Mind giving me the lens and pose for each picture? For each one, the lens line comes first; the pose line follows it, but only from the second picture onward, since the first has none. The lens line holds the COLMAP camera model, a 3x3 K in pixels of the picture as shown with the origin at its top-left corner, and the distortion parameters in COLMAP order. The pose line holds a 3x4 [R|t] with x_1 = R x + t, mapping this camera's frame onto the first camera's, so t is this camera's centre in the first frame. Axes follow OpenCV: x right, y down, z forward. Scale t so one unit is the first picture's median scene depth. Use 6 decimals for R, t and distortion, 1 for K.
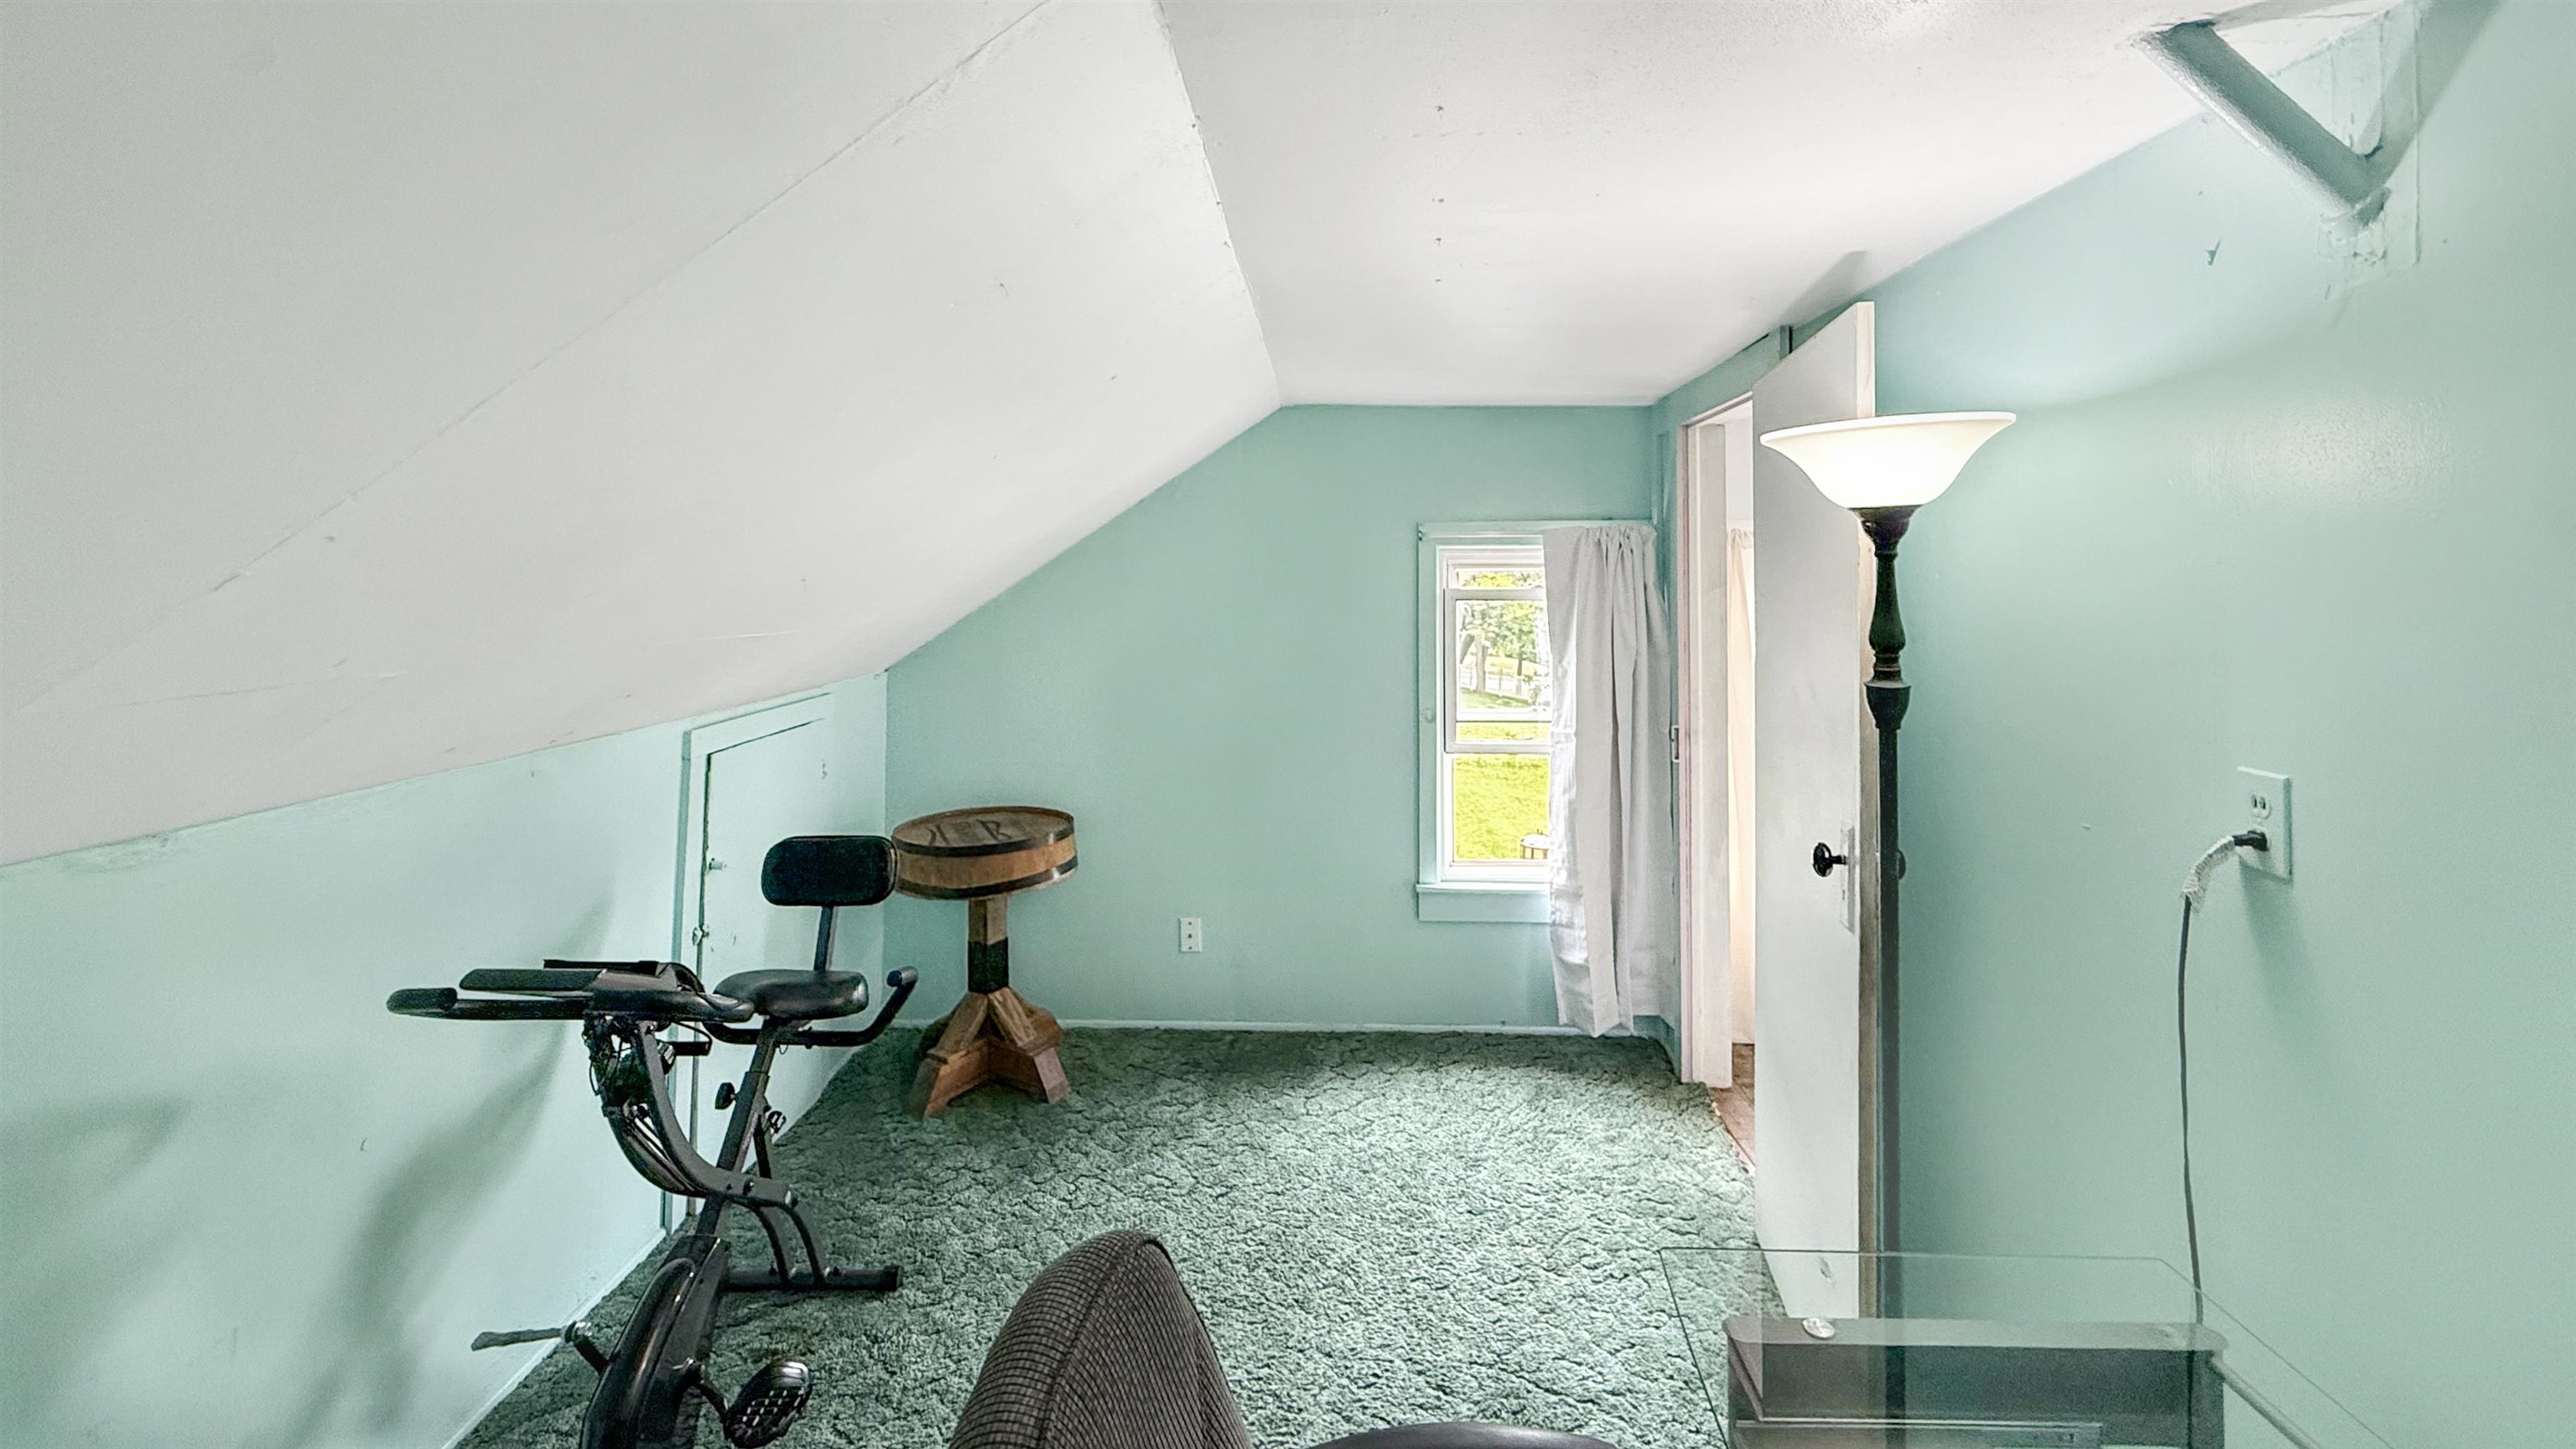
lens RADIAL K [[1100.7, 0, 1294.3], [0, 1100.7, 525.8], [0, 0, 1]] dist [-0.001986, -0.000436]
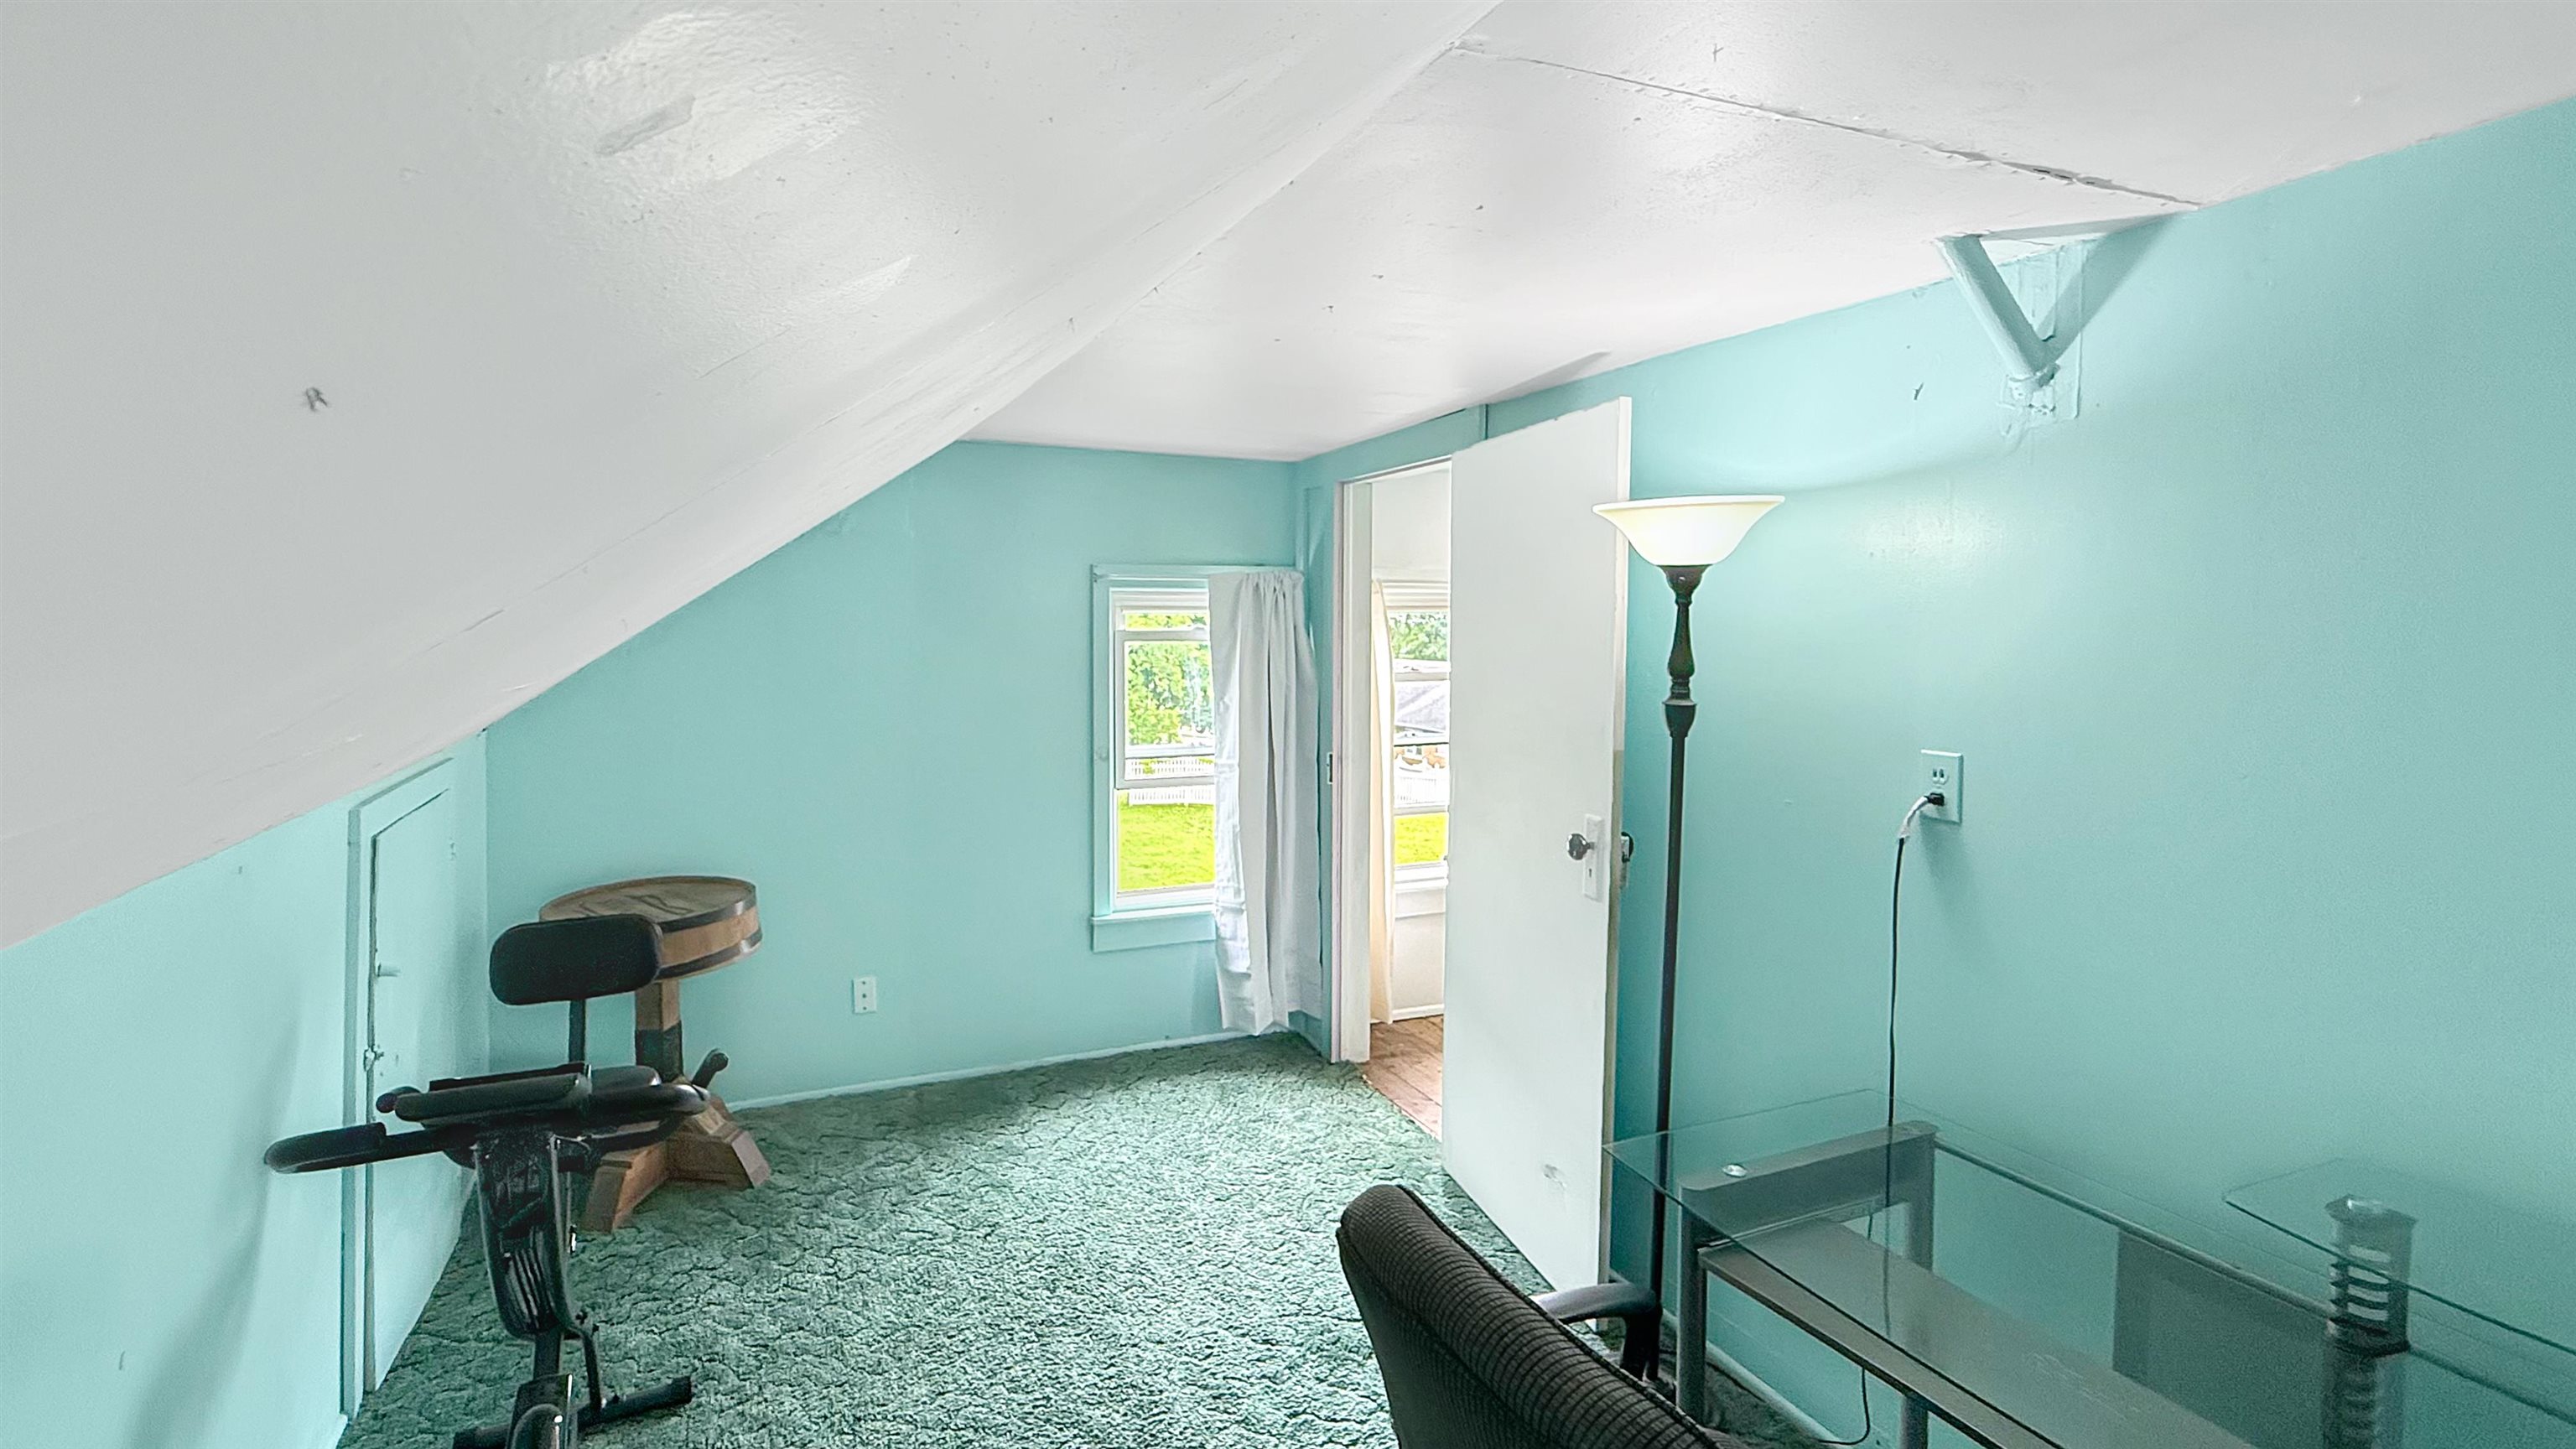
lens RADIAL K [[1102.4, 0, 1284.1], [0, 1102.4, 629.7], [0, 0, 1]] dist [0.000099, -0.000192]
pose [[0.916251, -0.001880, 0.400600, -0.186666], [-0.020827, 0.998413, 0.052321, 0.000366], [-0.400062, -0.056282, 0.914758, 0.003692]]
